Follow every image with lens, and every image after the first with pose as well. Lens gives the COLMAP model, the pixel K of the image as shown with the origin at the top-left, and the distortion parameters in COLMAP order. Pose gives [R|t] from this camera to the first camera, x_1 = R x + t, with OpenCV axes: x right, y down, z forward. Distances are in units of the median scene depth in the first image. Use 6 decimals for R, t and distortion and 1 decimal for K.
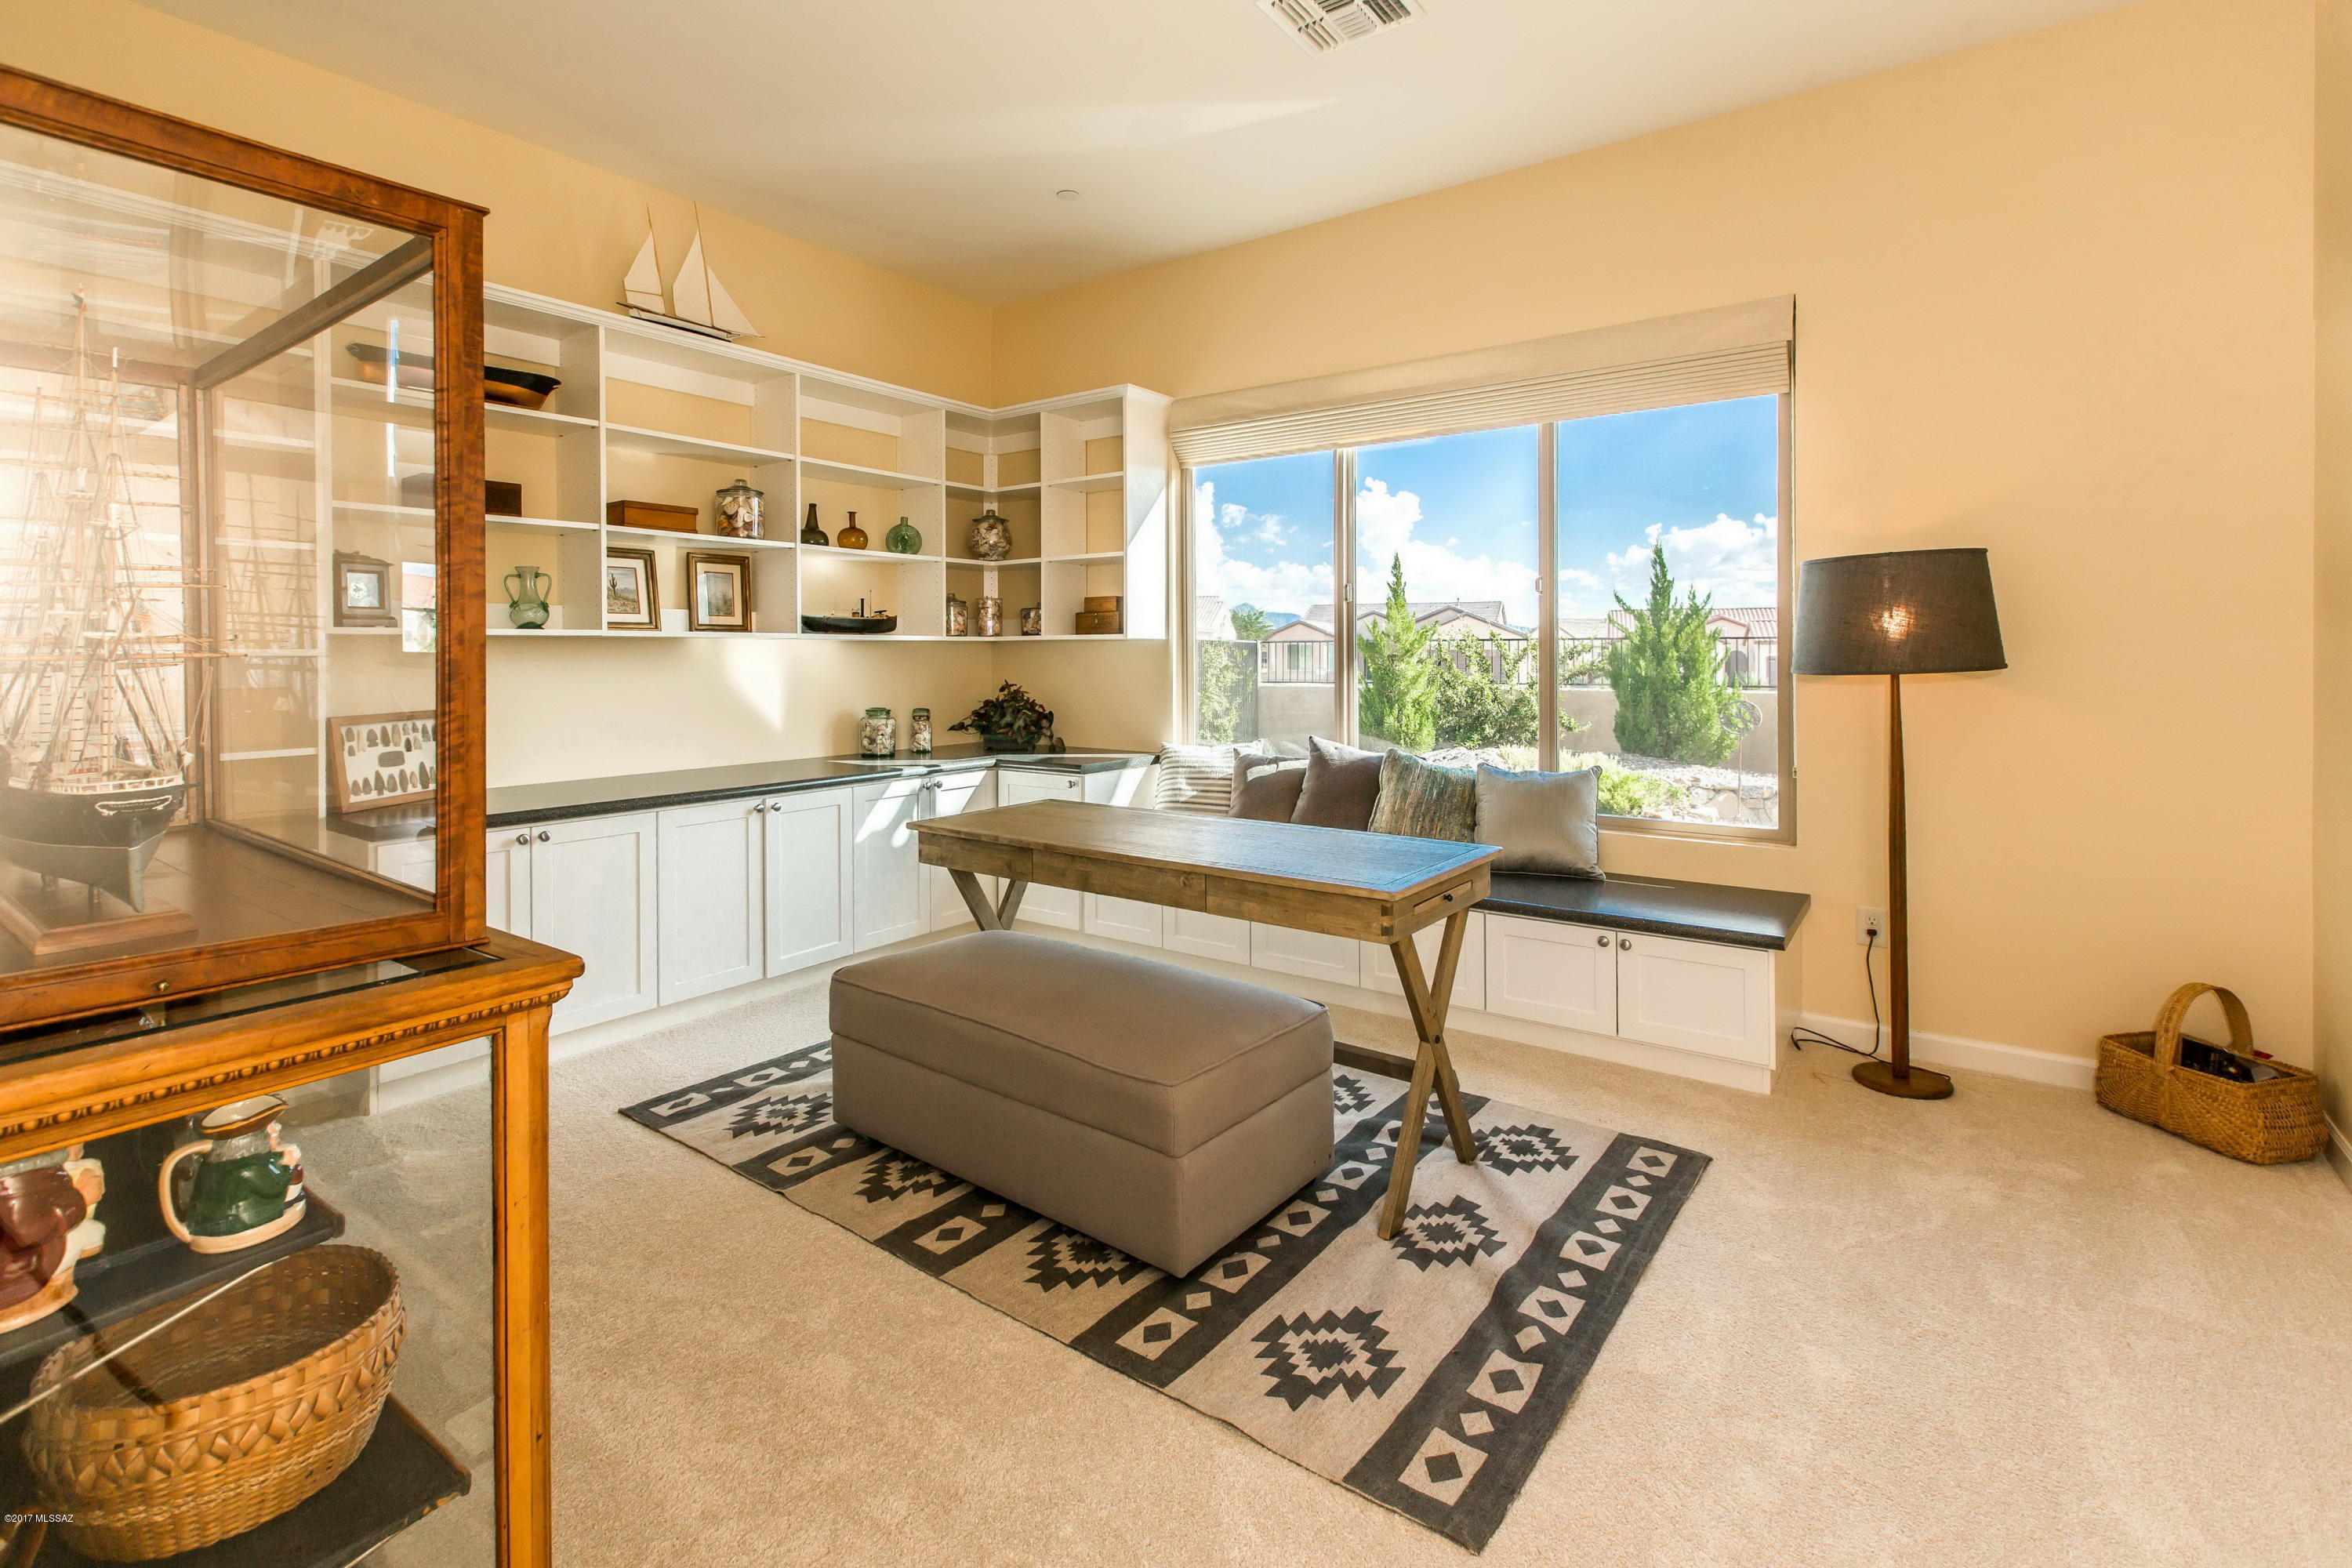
lens RADIAL K [[1092.8, 0, 1140.7], [0, 1092.8, 663.1], [0, 0, 1]] dist [0.000285, 0.000421]
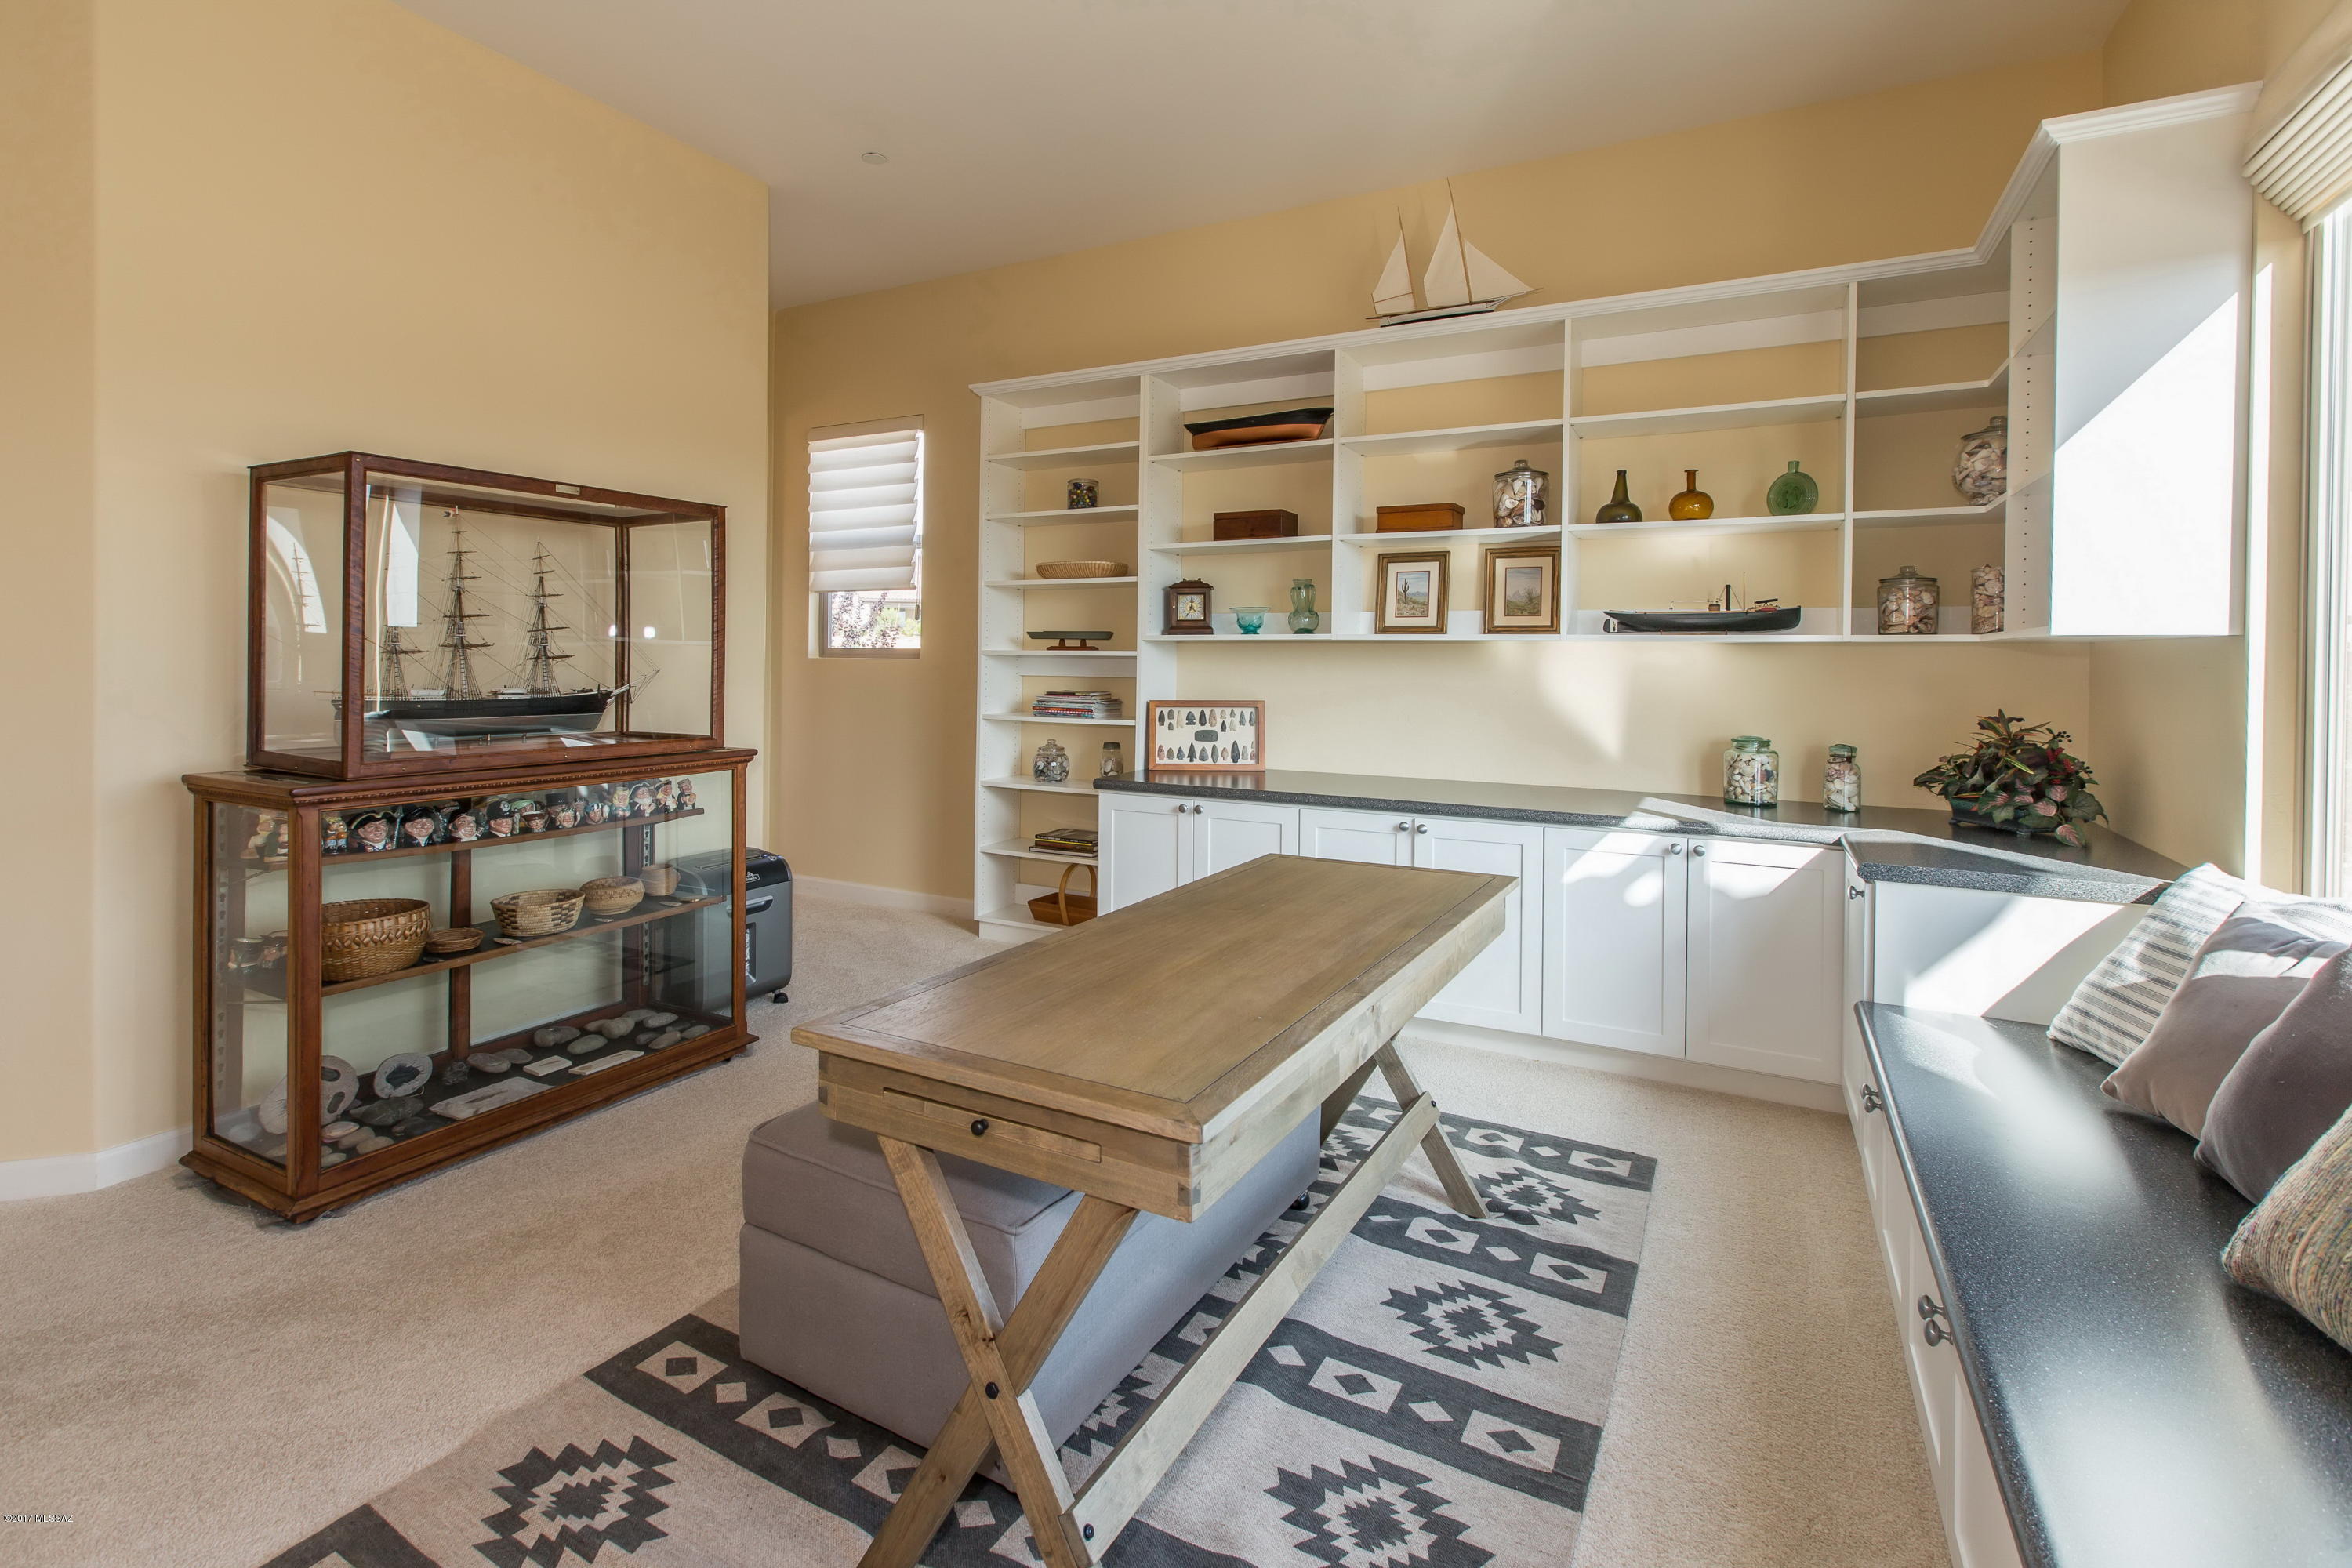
lens RADIAL K [[1092.8, 0, 1140.7], [0, 1092.8, 663.1], [0, 0, 1]] dist [0.000285, 0.000421]
pose [[0.144554, 0.013023, -0.989411, 0.496317], [-0.016341, 0.999808, 0.010773, -0.009904], [0.989362, 0.014611, 0.144739, 0.612856]]
